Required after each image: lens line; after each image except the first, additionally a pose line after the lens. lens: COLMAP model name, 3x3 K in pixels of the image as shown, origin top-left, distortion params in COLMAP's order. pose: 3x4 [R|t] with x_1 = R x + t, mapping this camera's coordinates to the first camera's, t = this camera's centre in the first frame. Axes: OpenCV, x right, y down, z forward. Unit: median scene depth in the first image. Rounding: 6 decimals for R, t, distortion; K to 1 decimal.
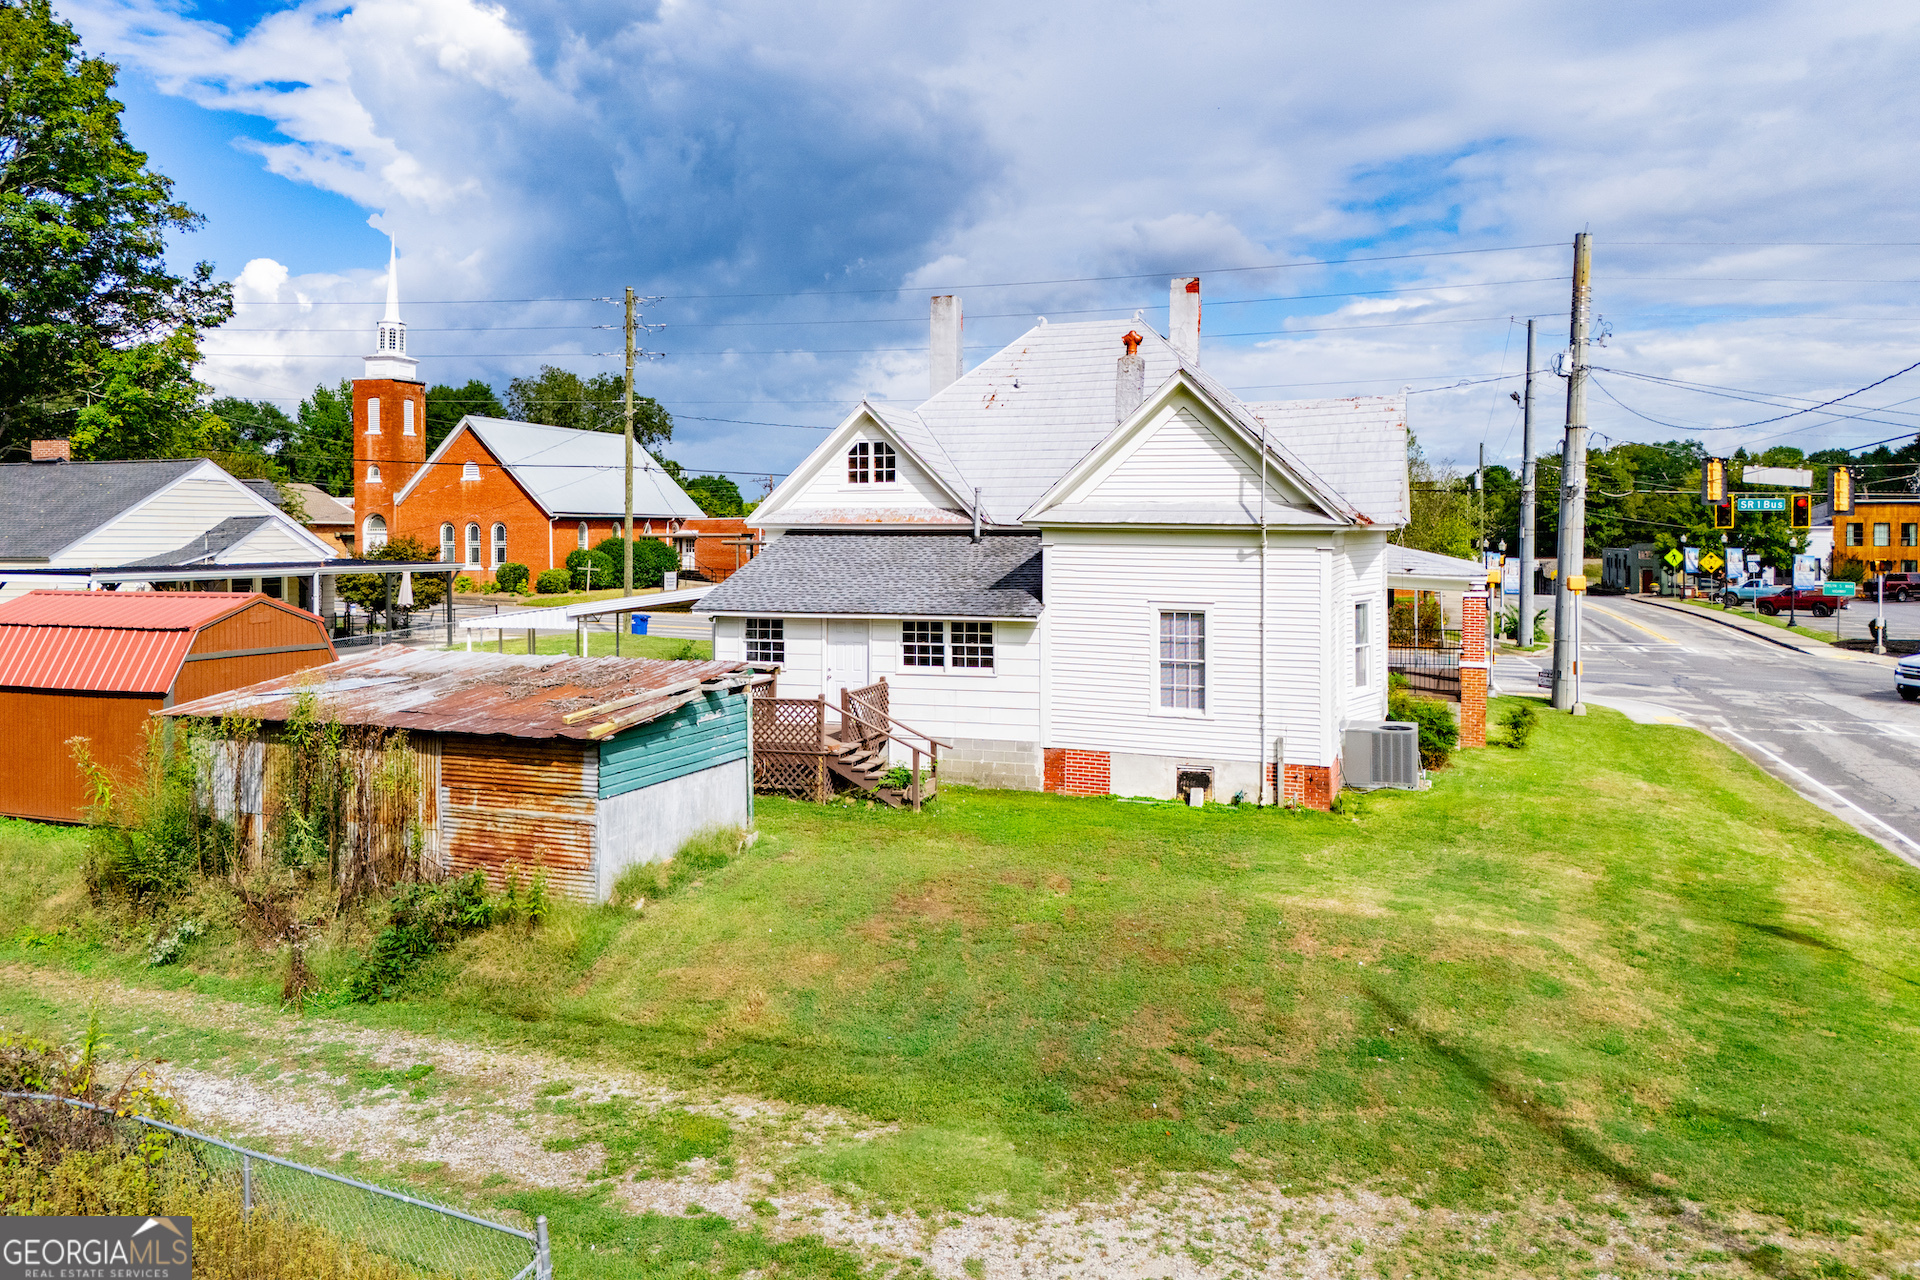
lens RADIAL K [[1389.3, 0, 950.7], [0, 1389.3, 583.0], [0, 0, 1]] dist [0.080235, -0.080665]
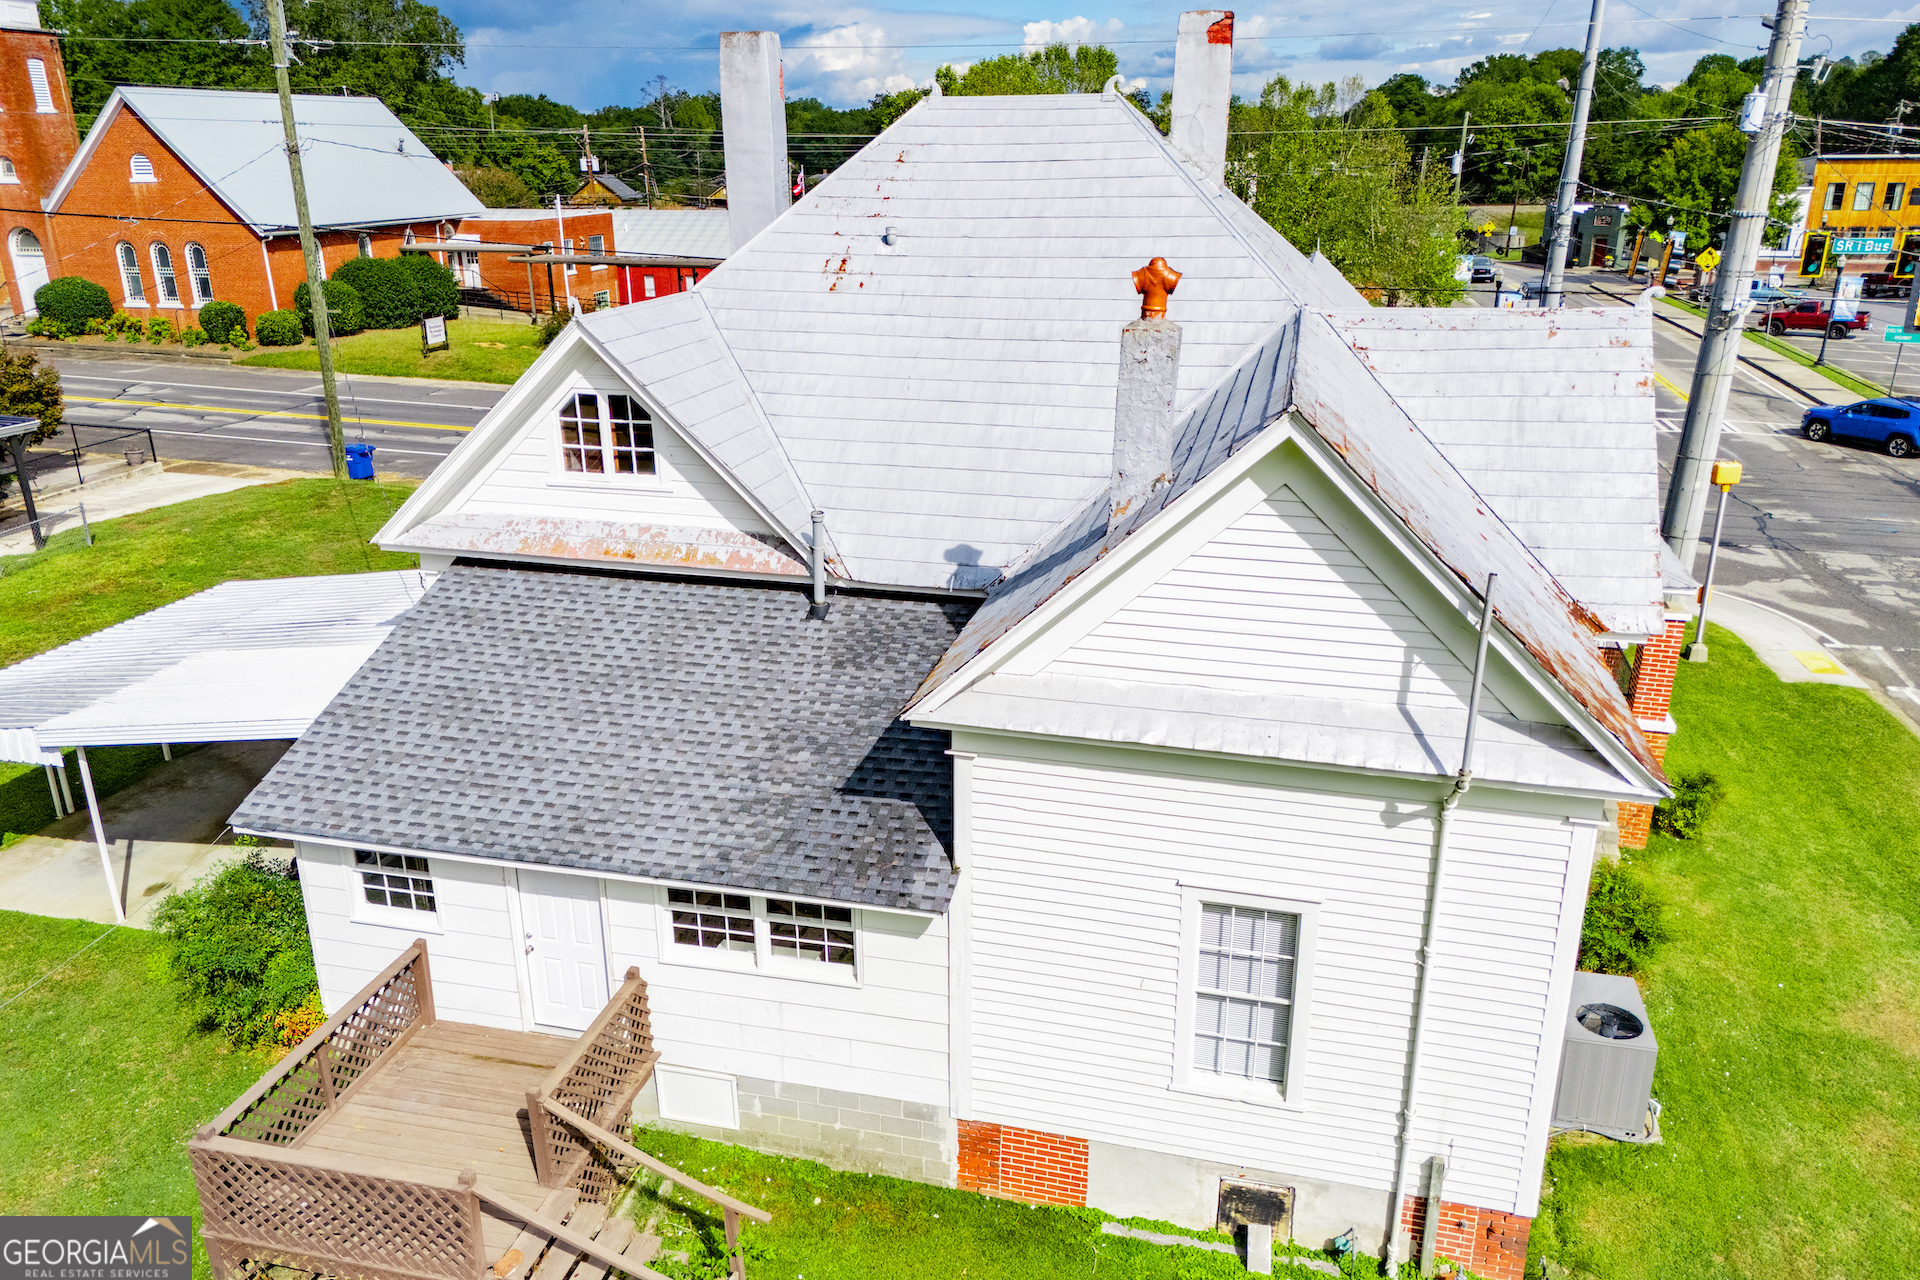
lens RADIAL K [[1414.3, 0, 956.7], [0, 1414.3, 683.1], [0, 0, 1]] dist [0.025997, -0.009925]
pose [[0.995879, -0.036746, 0.082914, 0.024523], [0.008143, 0.946779, 0.321780, -0.166460], [-0.090325, -0.319779, 0.943177, 0.468966]]
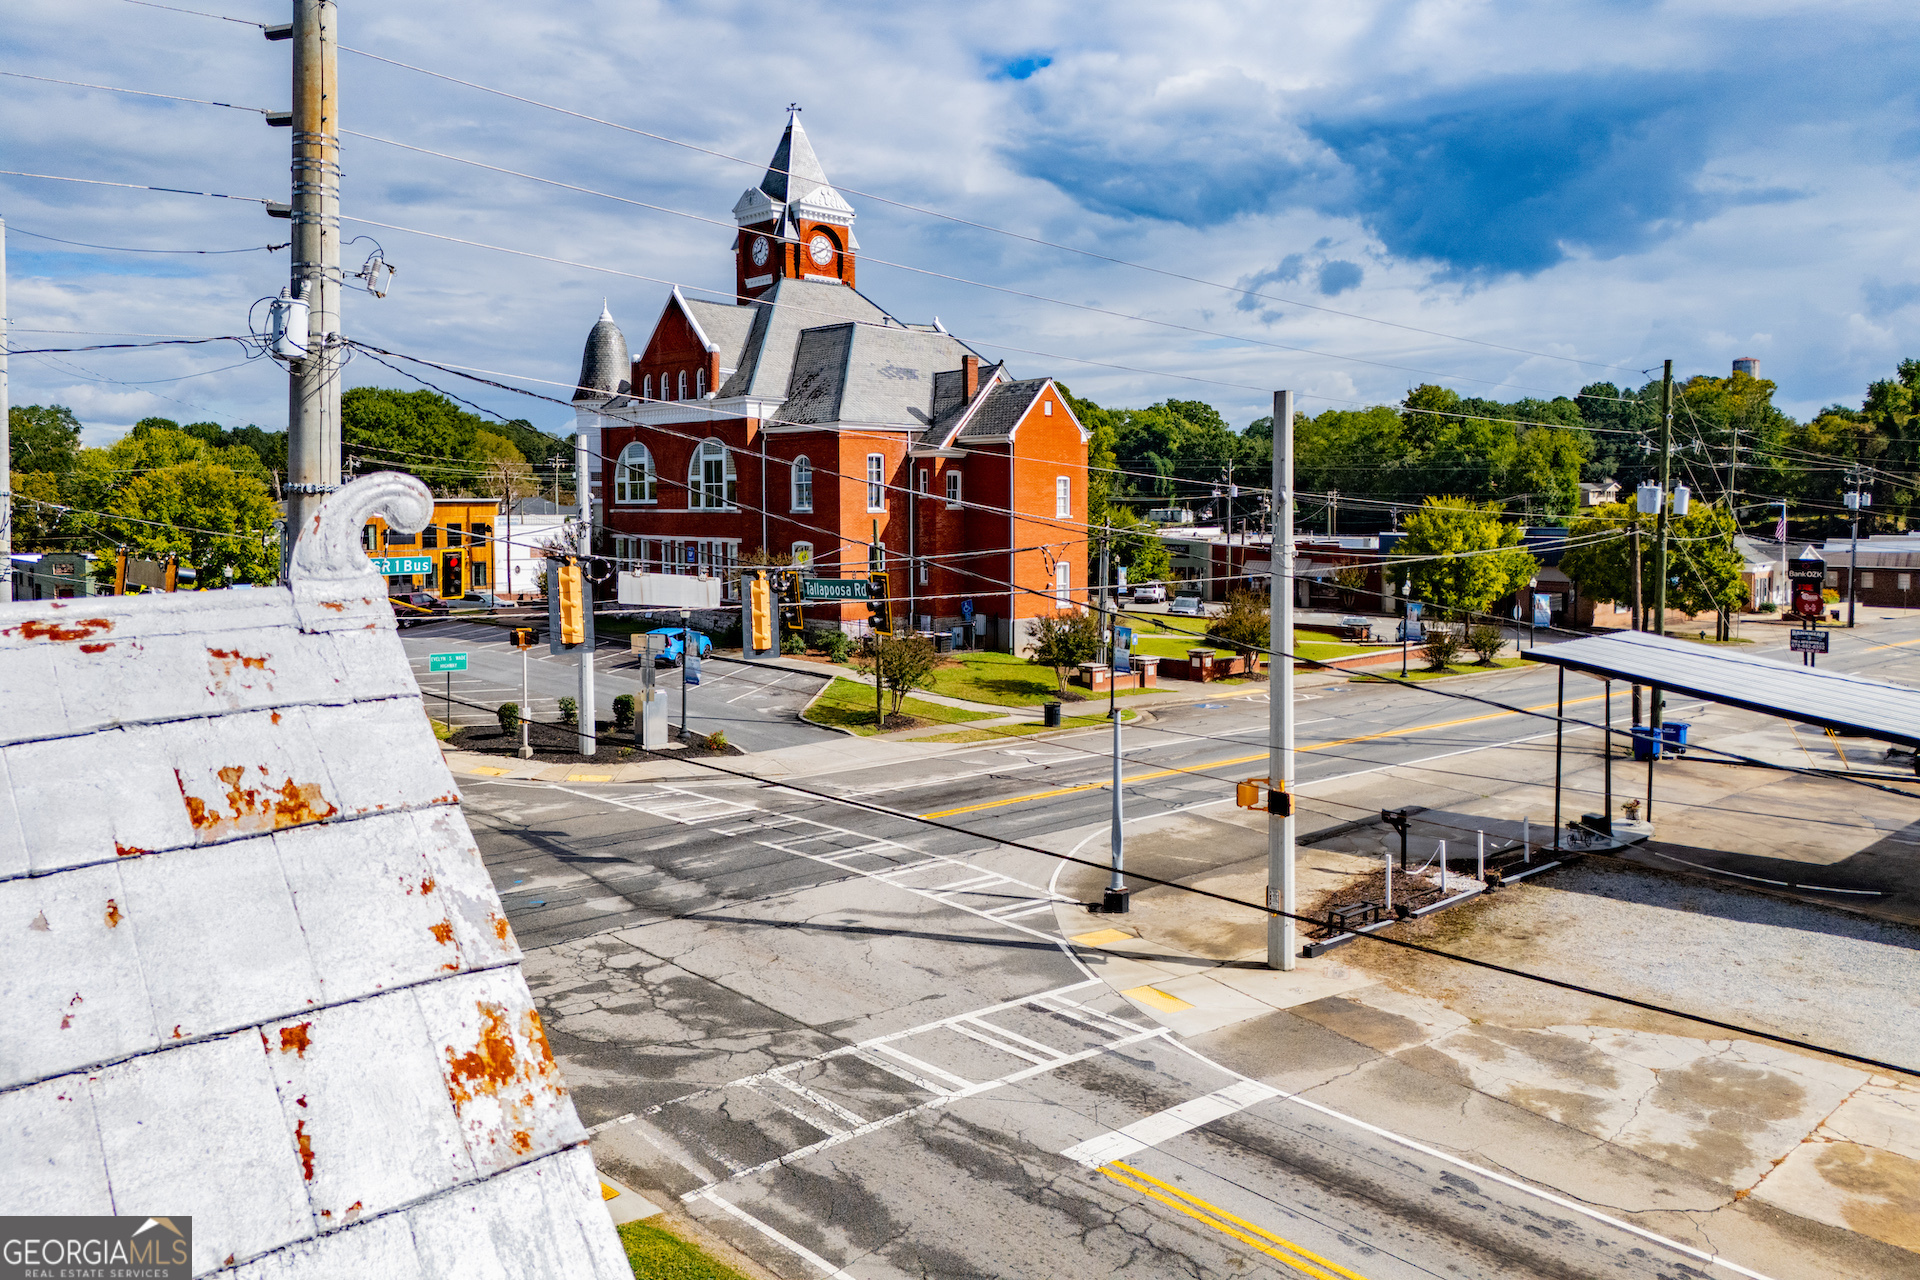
lens RADIAL K [[1427.9, 0, 958.1], [0, 1427.9, 544.1], [0, 0, 1]] dist [0.086753, -0.088733]
pose [[0.498368, -0.028174, 0.866508, 0.253835], [0.032630, 0.999373, 0.013726, -0.130820], [-0.866351, 0.021434, 0.498975, 0.885717]]
